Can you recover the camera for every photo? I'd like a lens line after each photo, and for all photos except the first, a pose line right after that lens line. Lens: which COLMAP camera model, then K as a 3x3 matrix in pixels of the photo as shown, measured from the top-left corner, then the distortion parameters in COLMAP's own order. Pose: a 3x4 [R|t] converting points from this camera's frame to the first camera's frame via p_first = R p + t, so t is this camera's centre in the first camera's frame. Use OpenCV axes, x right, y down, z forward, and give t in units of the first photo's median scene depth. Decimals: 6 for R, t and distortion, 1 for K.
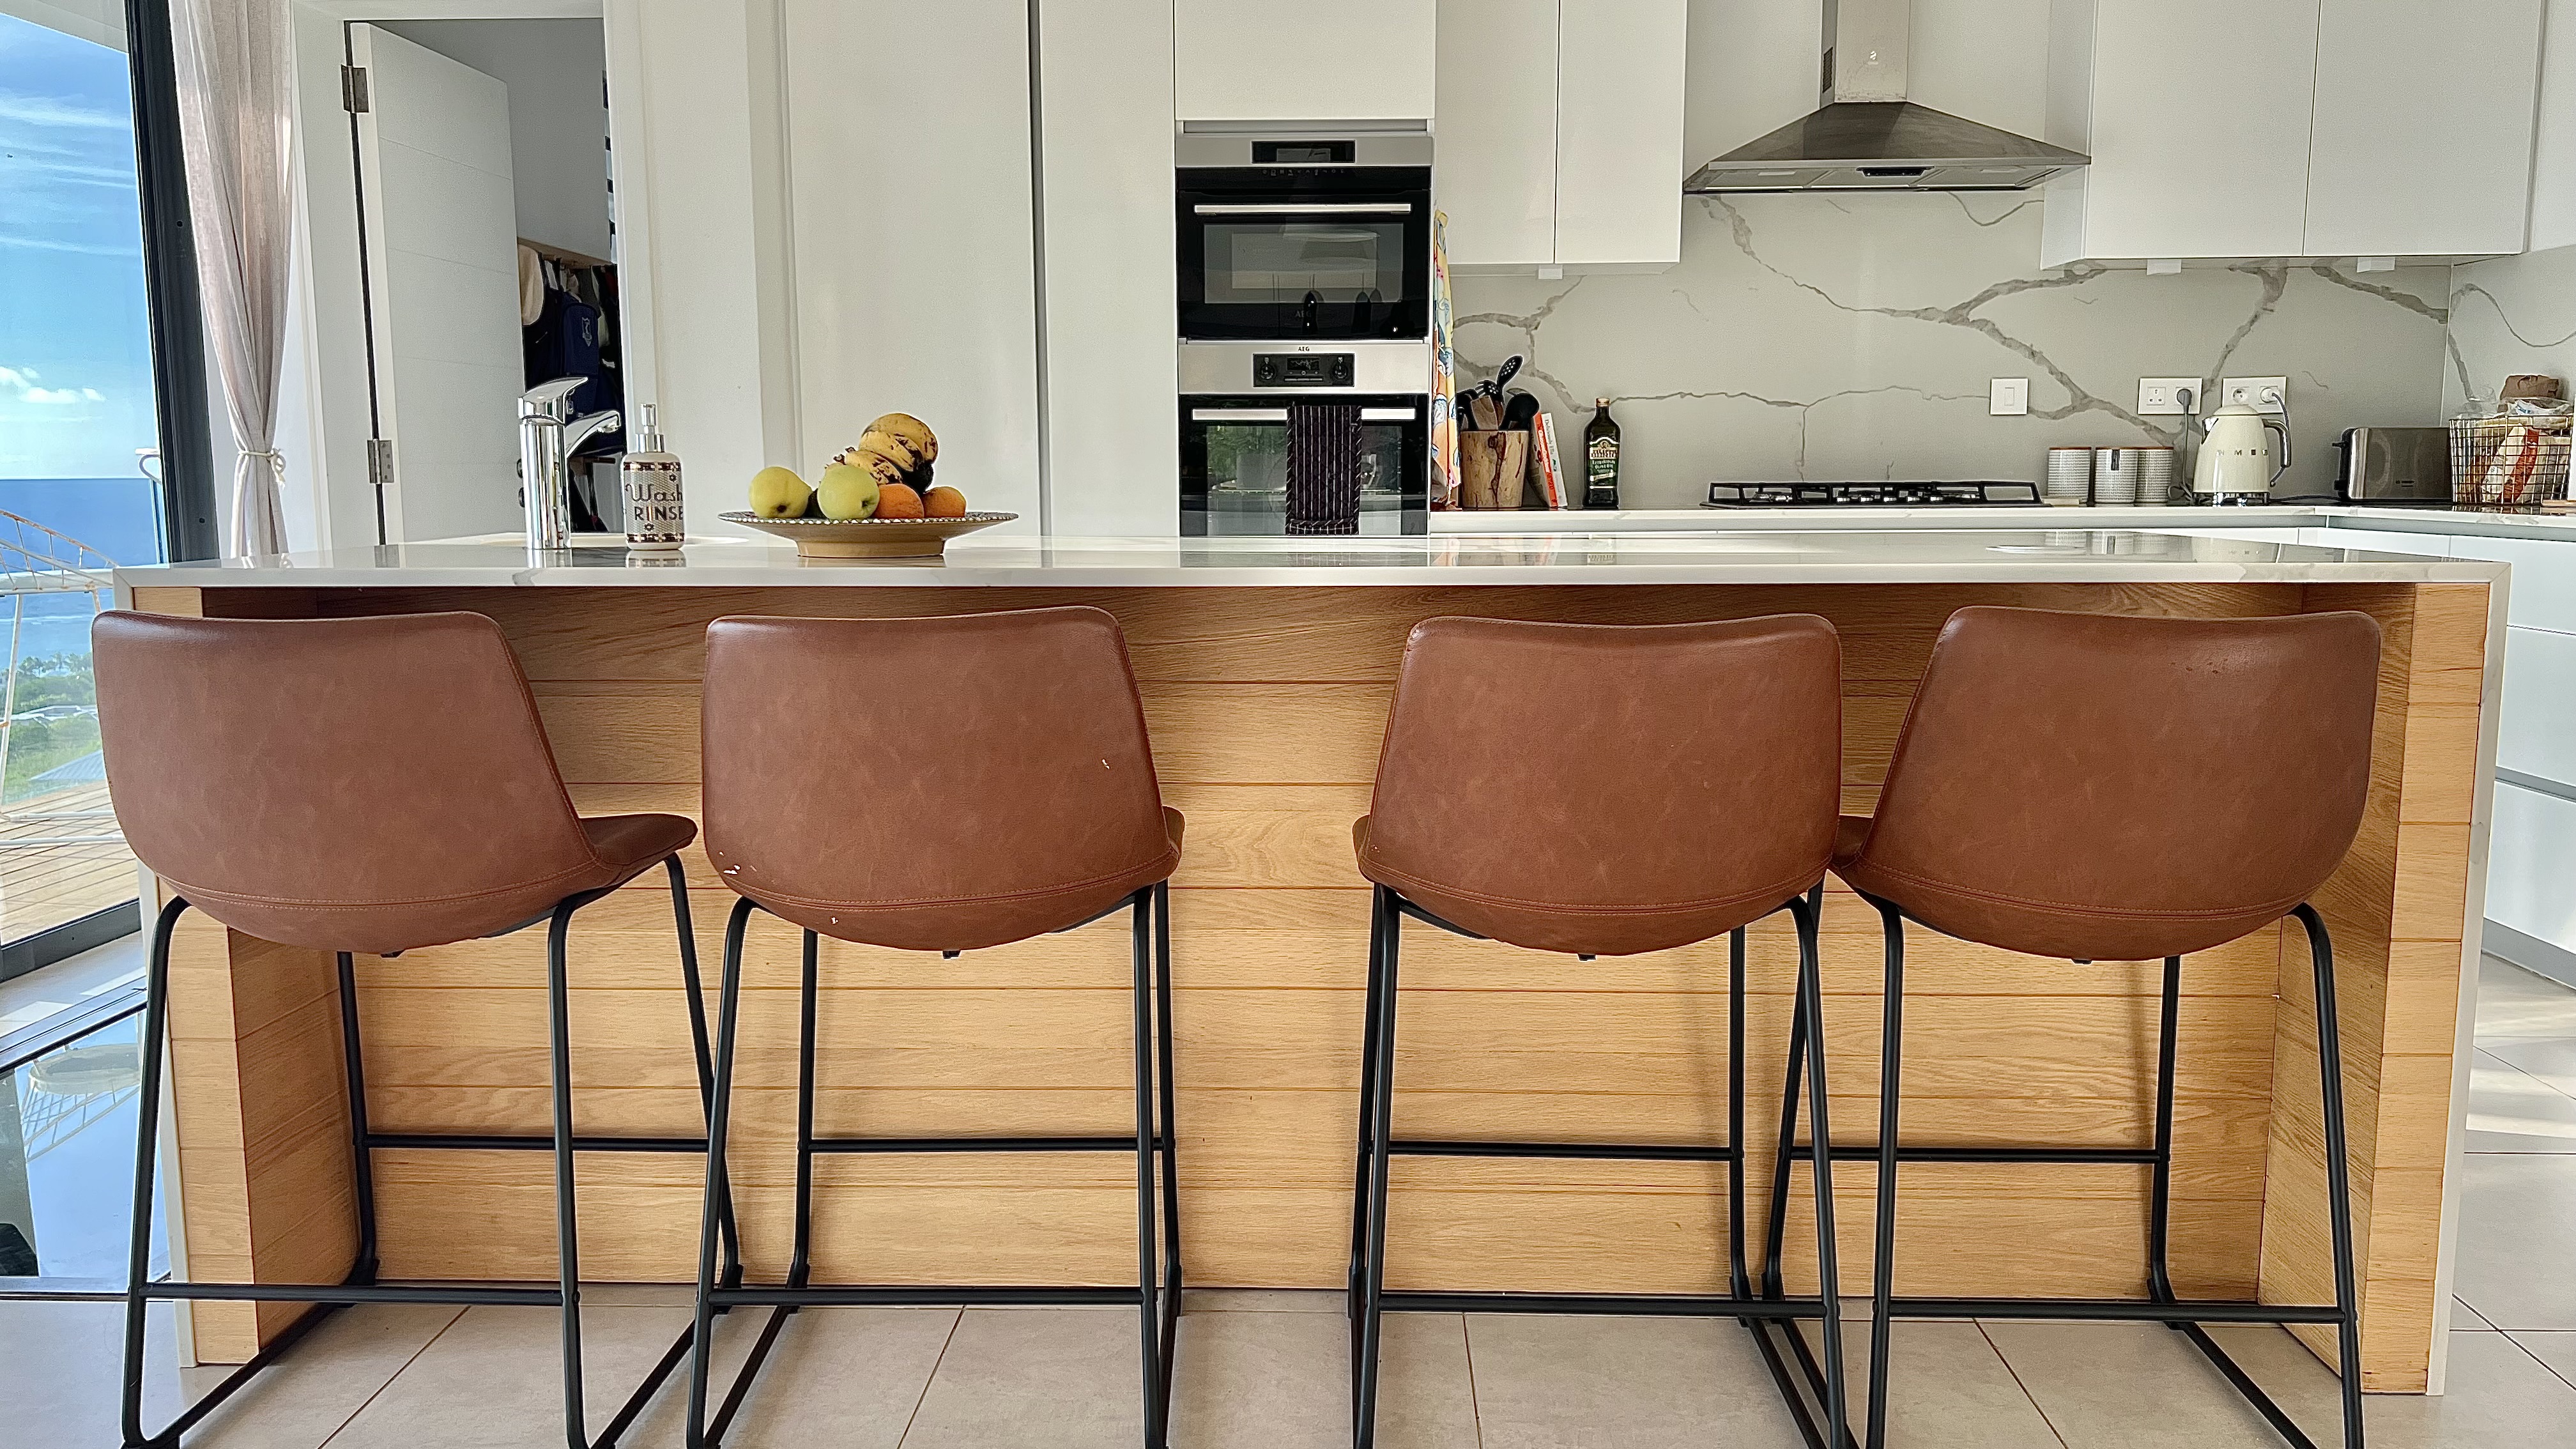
lens RADIAL K [[1952.7, 0, 1285.3], [0, 1952.7, 731.9], [0, 0, 1]] dist [0.074966, -0.117468]
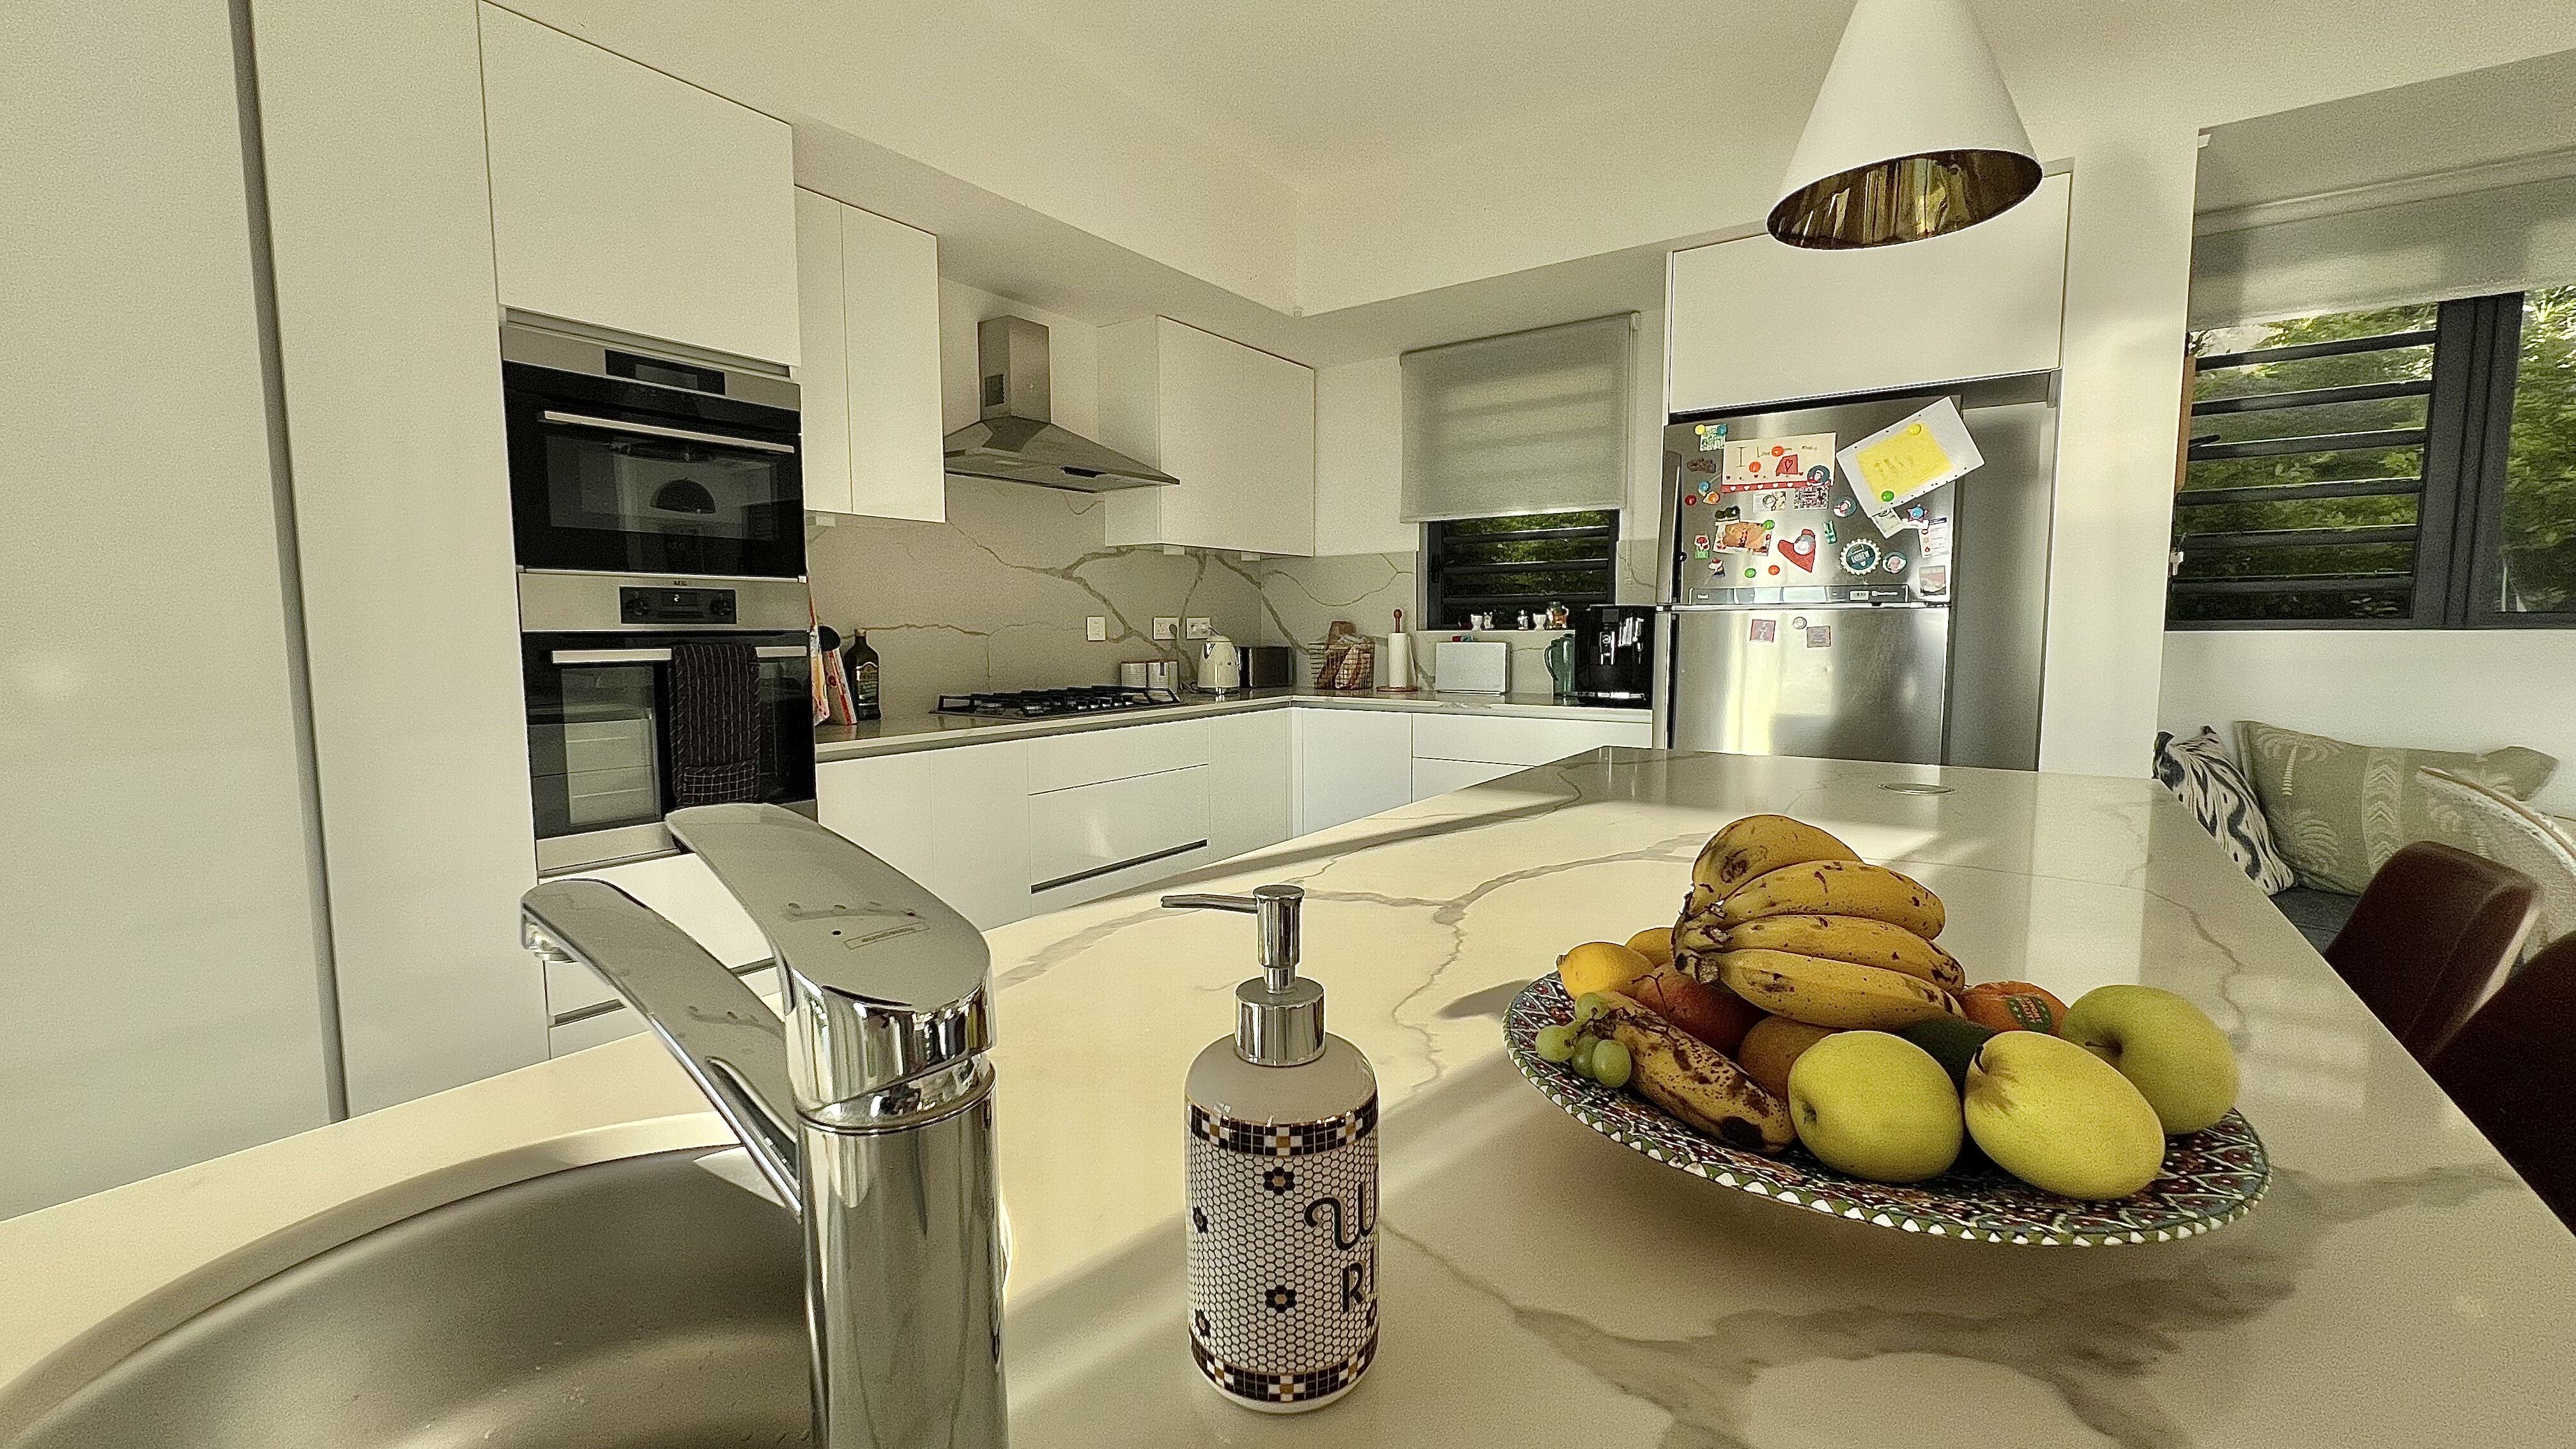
lens RADIAL K [[1048.1, 0, 1292.3], [0, 1048.1, 720.2], [0, 0, 1]] dist [0.001221, 0.000025]
pose [[0.546382, -0.073898, 0.834269, -0.249631], [0.115311, 0.993251, 0.012461, -0.103975], [-0.829560, 0.089392, 0.551216, 0.491957]]
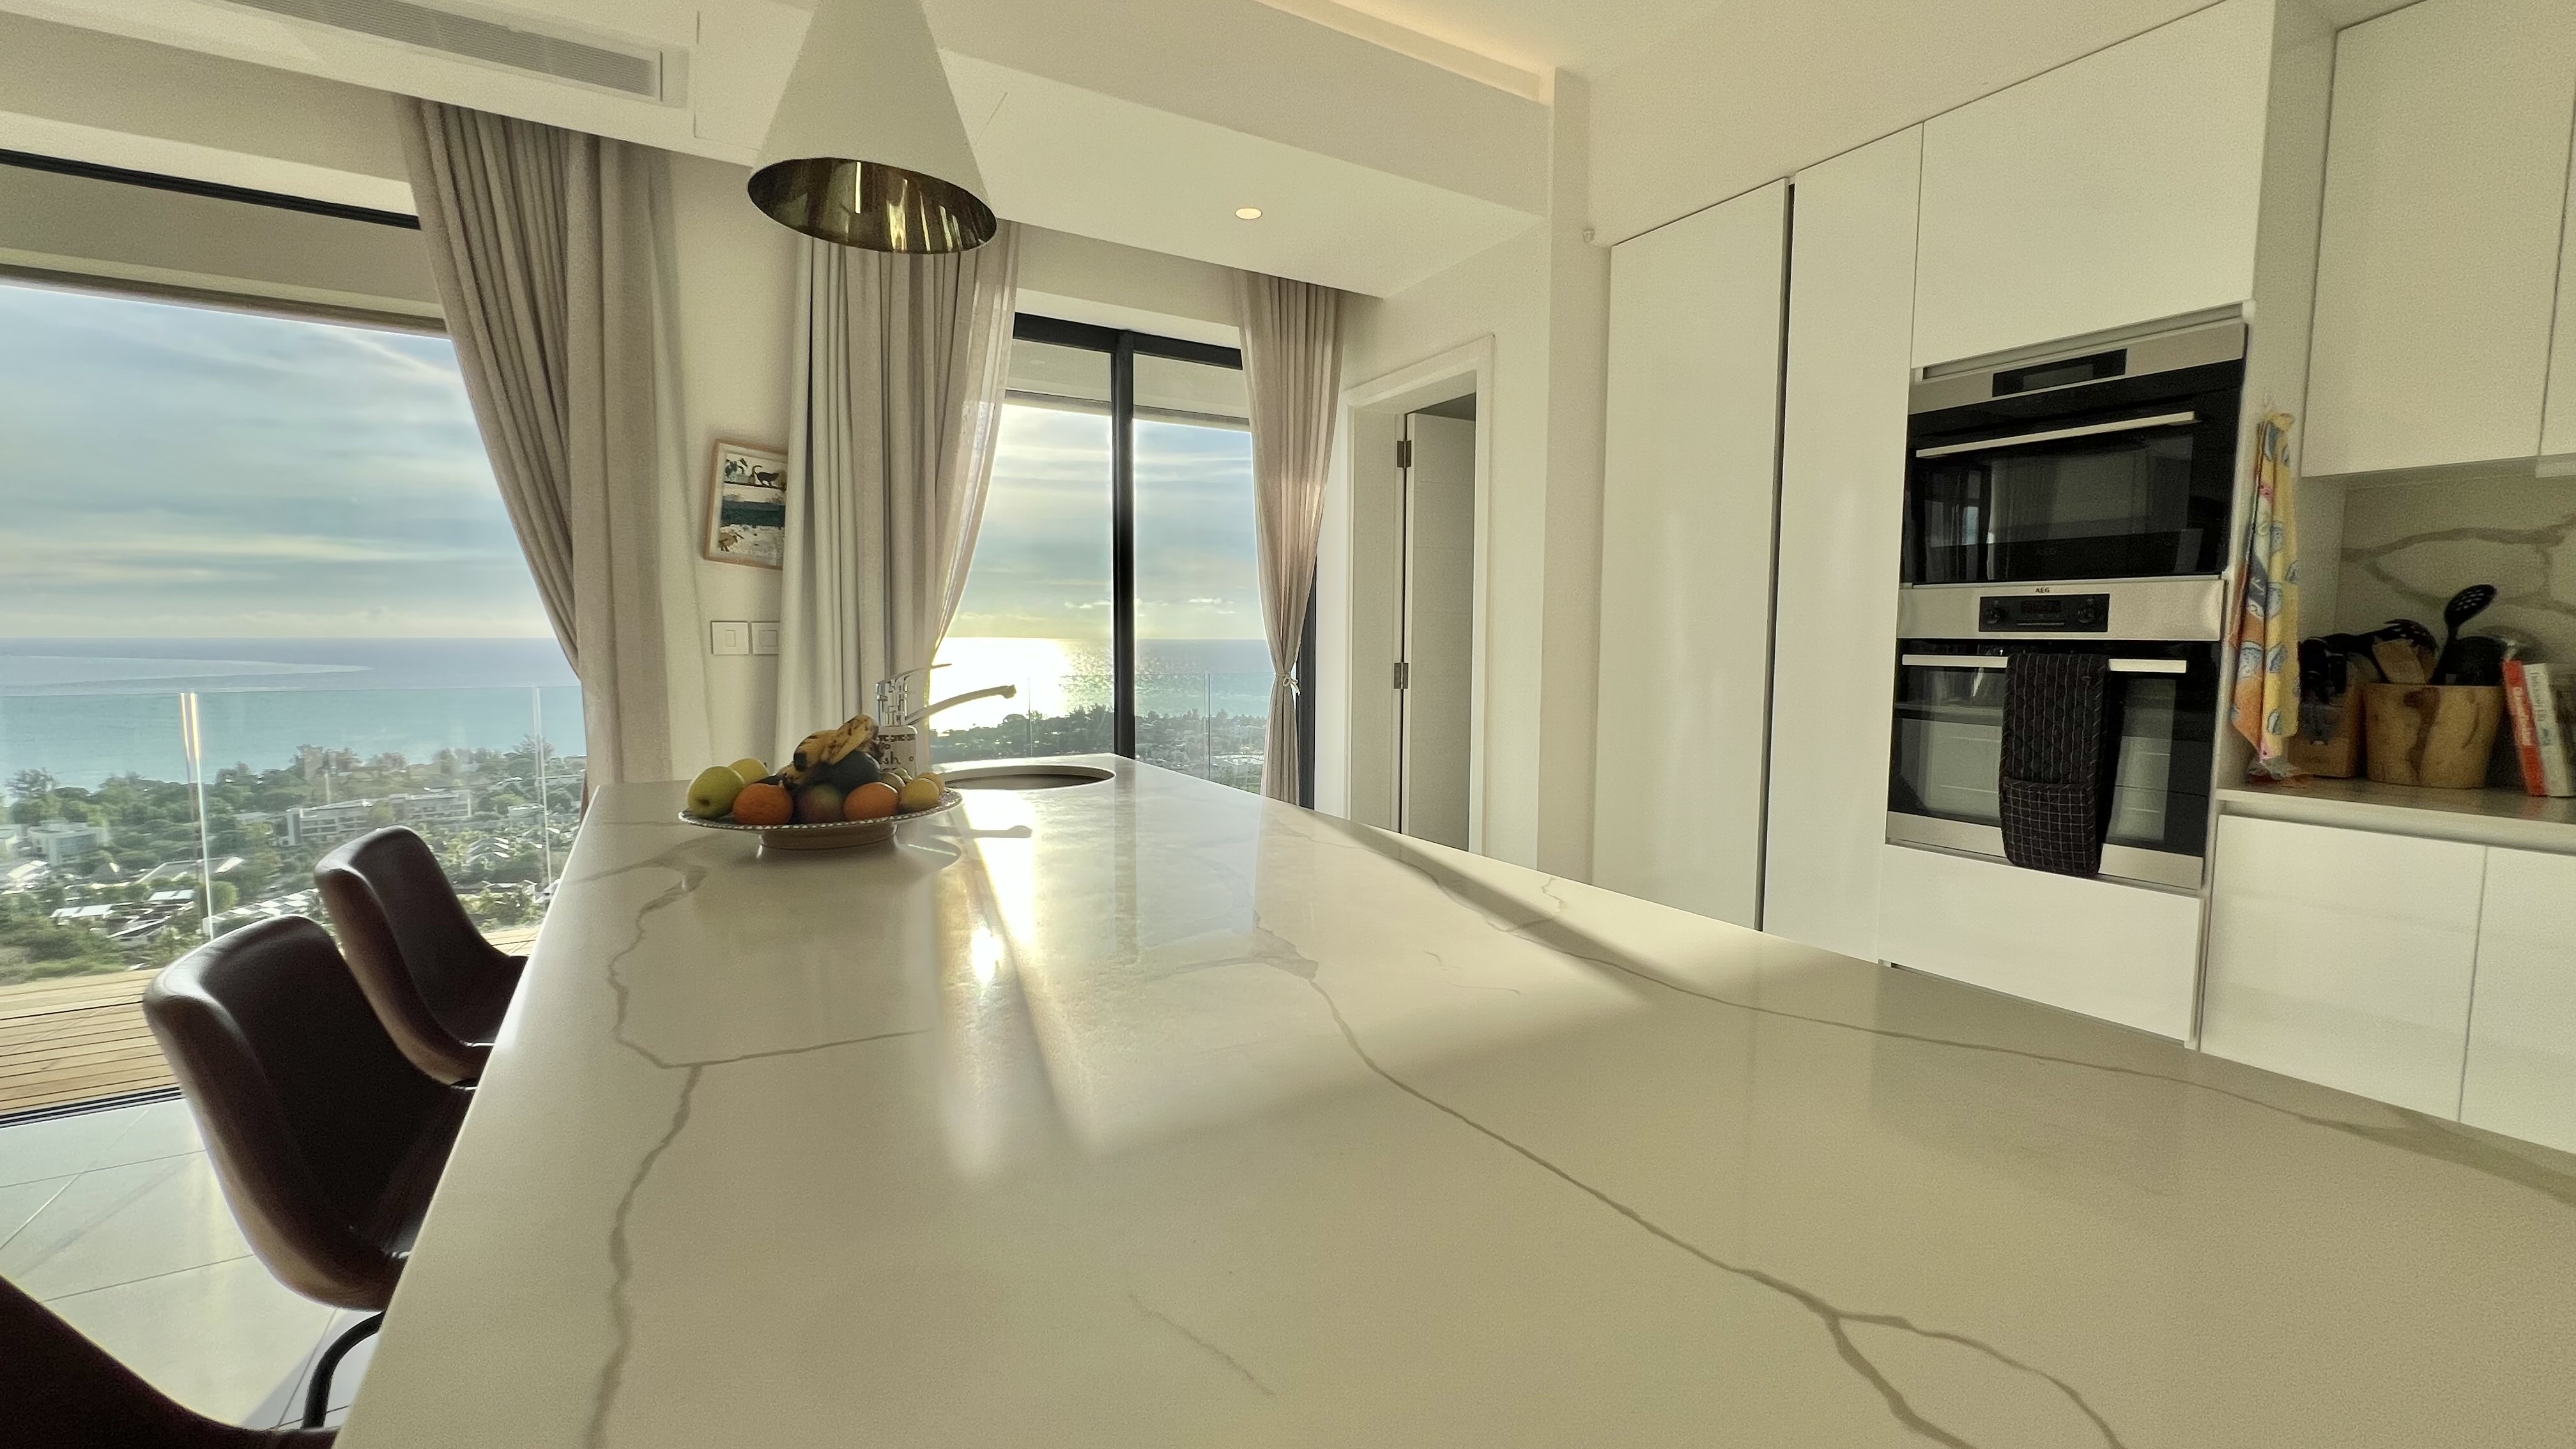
lens RADIAL K [[1039.9, 0, 1282.3], [0, 1039.9, 713.6], [0, 0, 1]] dist [-0.001628, -0.000563]
pose [[0.541643, 0.070370, -0.837658, 0.222280], [-0.121137, 0.992623, 0.005059, -0.099714], [0.831834, 0.098731, 0.546172, 0.456510]]
